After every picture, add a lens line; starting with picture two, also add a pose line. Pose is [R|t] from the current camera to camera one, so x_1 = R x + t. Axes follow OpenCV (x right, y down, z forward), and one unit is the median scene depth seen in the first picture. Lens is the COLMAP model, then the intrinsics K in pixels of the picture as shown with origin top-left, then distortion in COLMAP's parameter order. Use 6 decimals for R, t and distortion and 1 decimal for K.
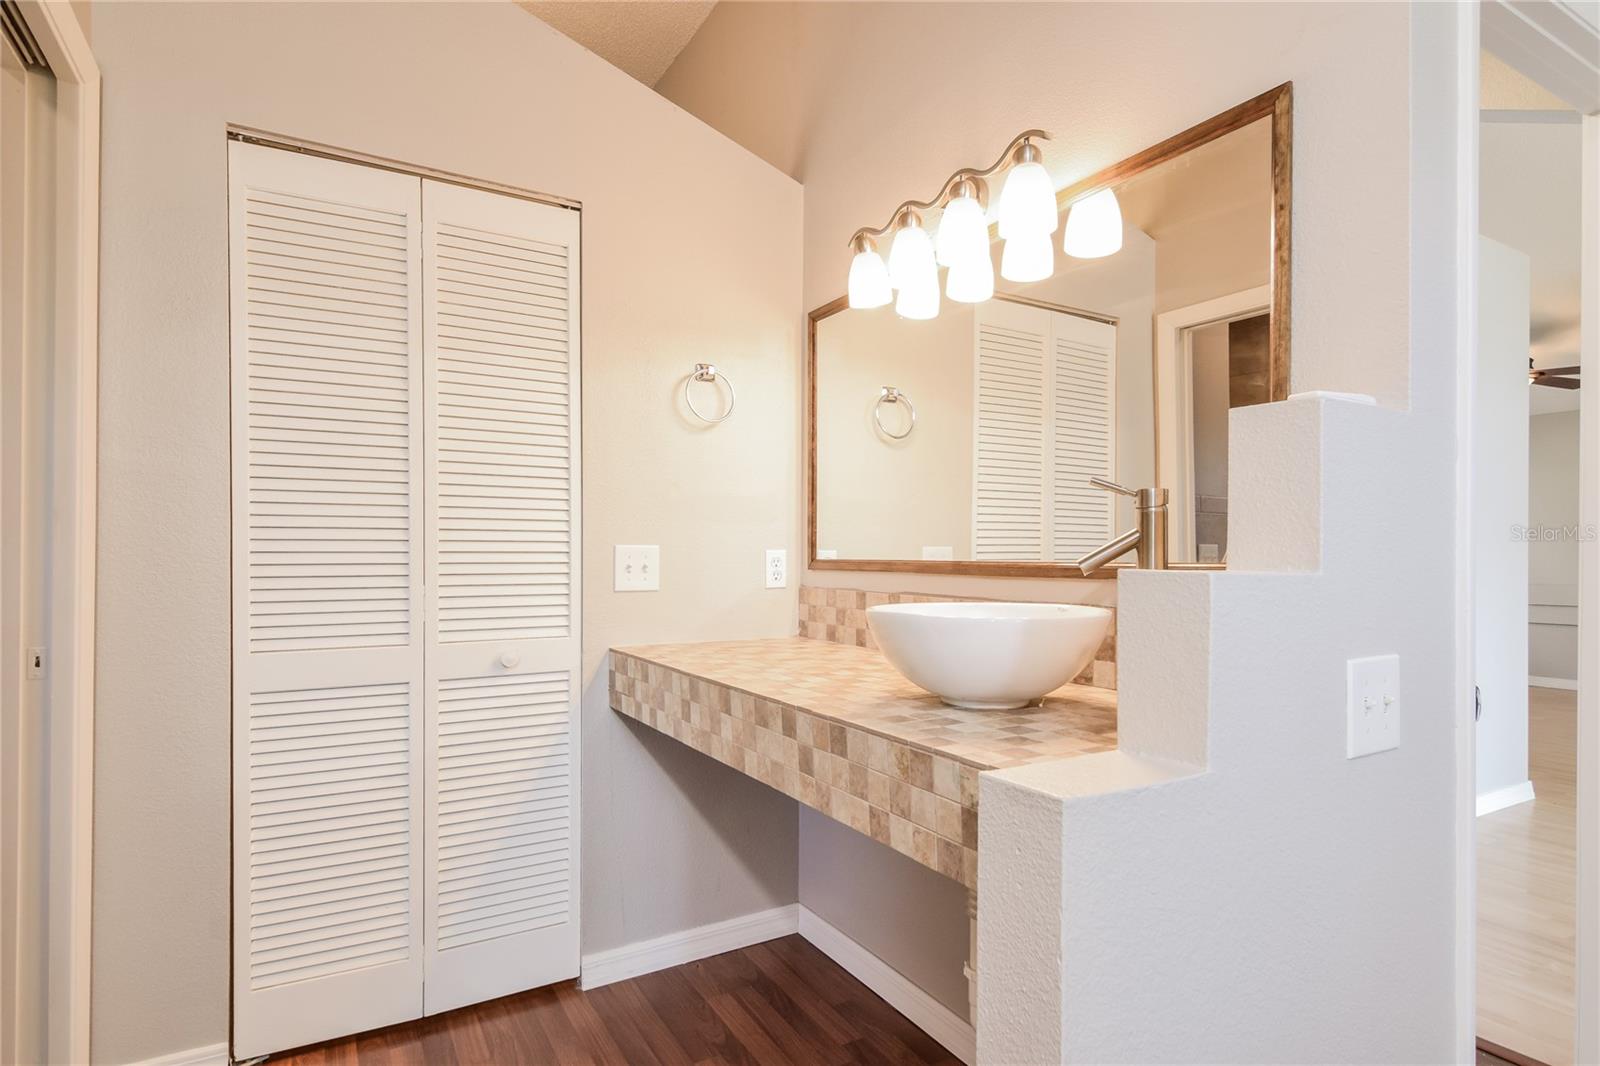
lens RADIAL K [[841.1, 0, 800.0], [0, 841.1, 533.0], [0, 0, 1]] dist [0.003197, 0.000291]
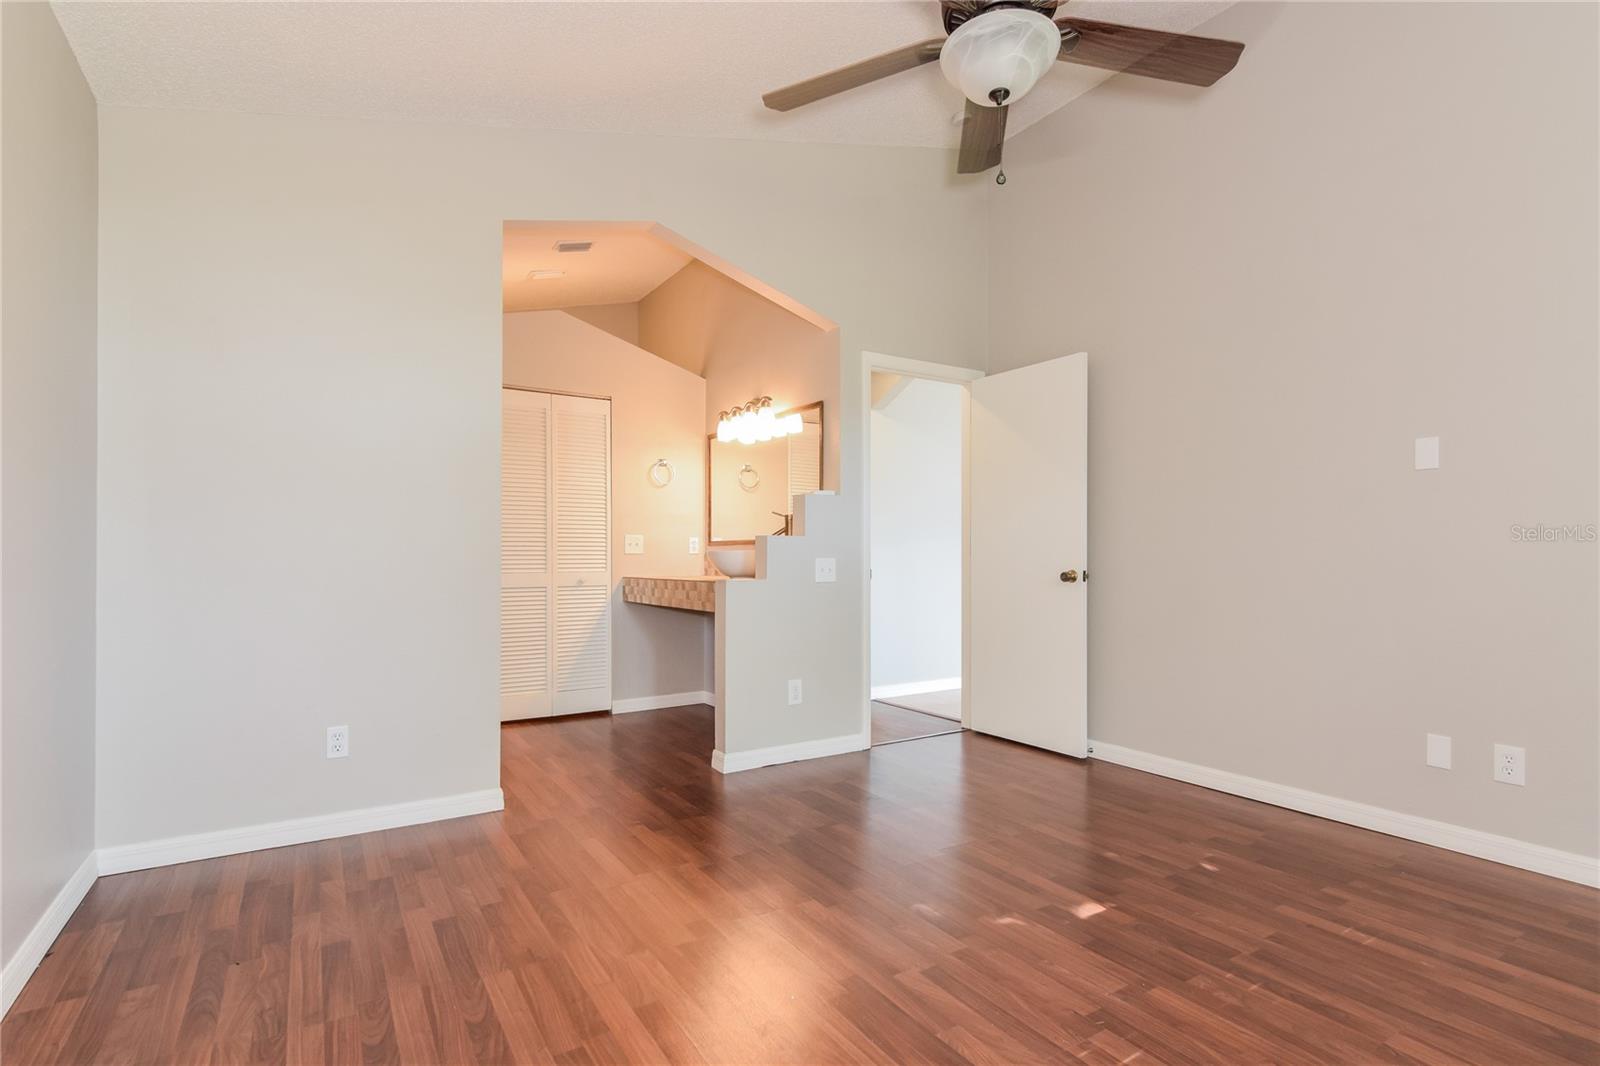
lens RADIAL K [[765.2, 0, 800.0], [0, 765.2, 533.0], [0, 0, 1]] dist [0.001369, -0.000005]
pose [[0.999219, -0.002096, 0.039447, 0.199886], [0.002388, 0.999970, -0.007367, 0.026415], [-0.039430, 0.007456, 0.999195, -1.237271]]
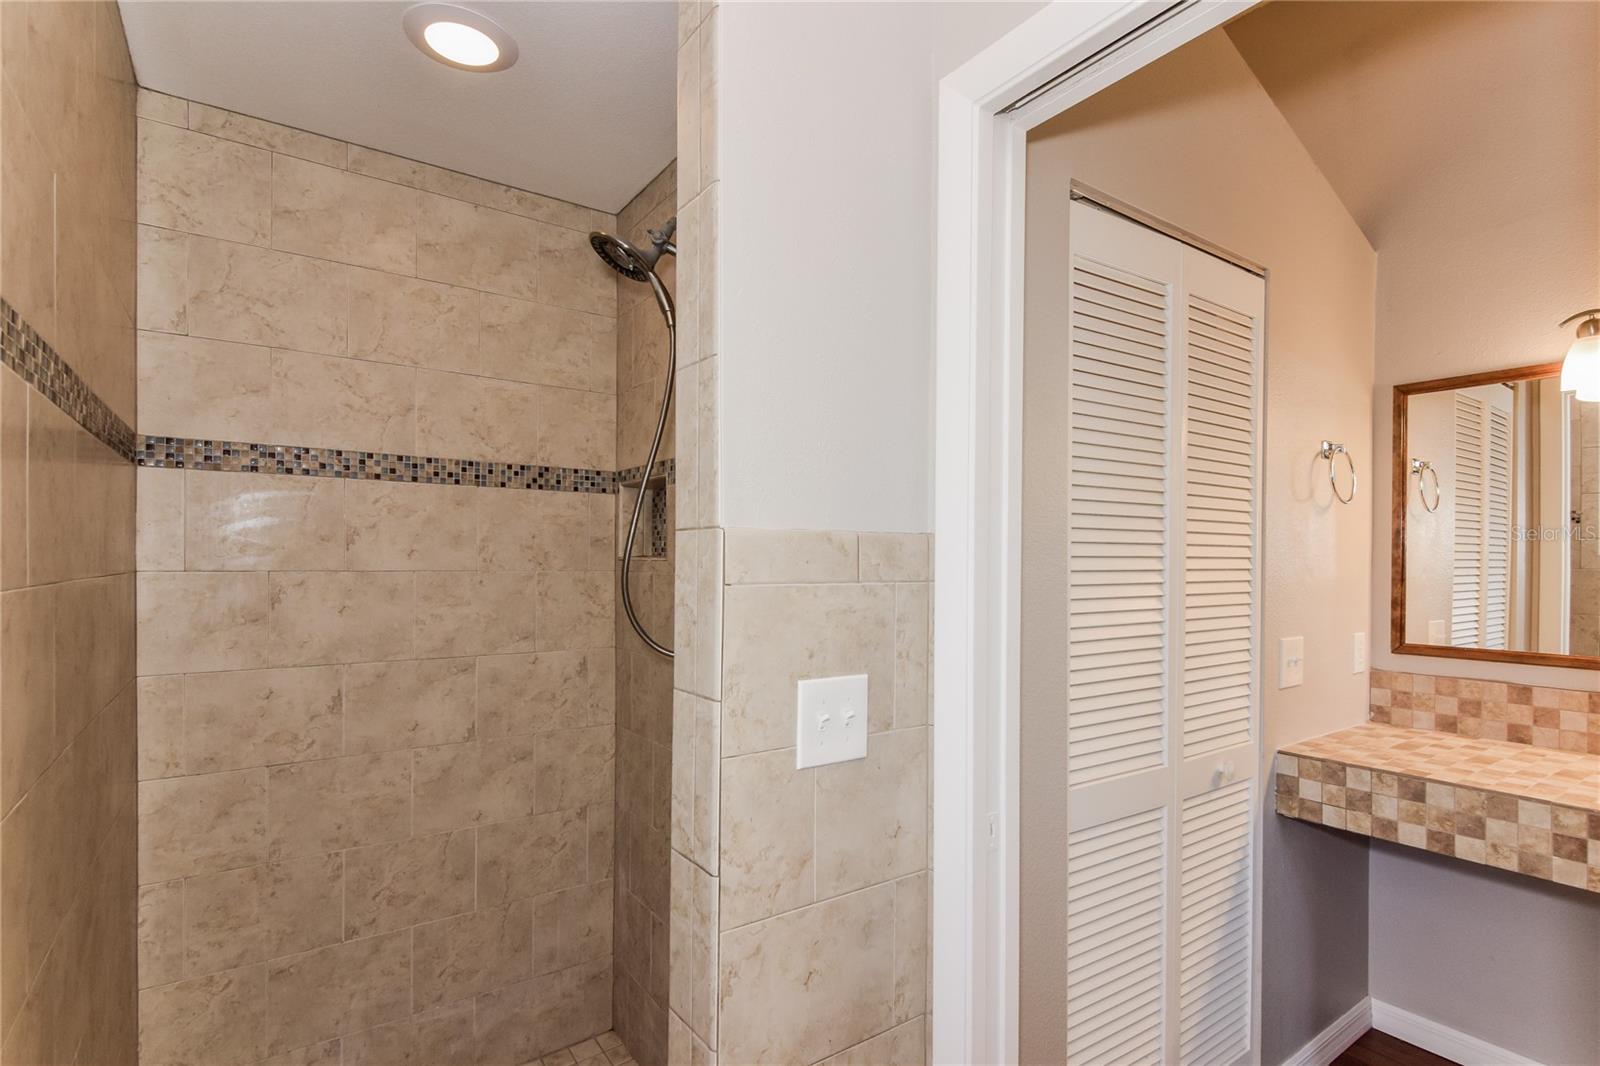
lens RADIAL K [[786.2, 0, 809.0], [0, 786.2, 546.6], [0, 0, 1]] dist [0.000743, -0.000089]
pose [[0.997619, 0.000305, 0.068969, -0.794780], [-0.000749, 0.999979, 0.006410, -0.092995], [-0.068965, -0.006446, 0.997598, 0.166639]]
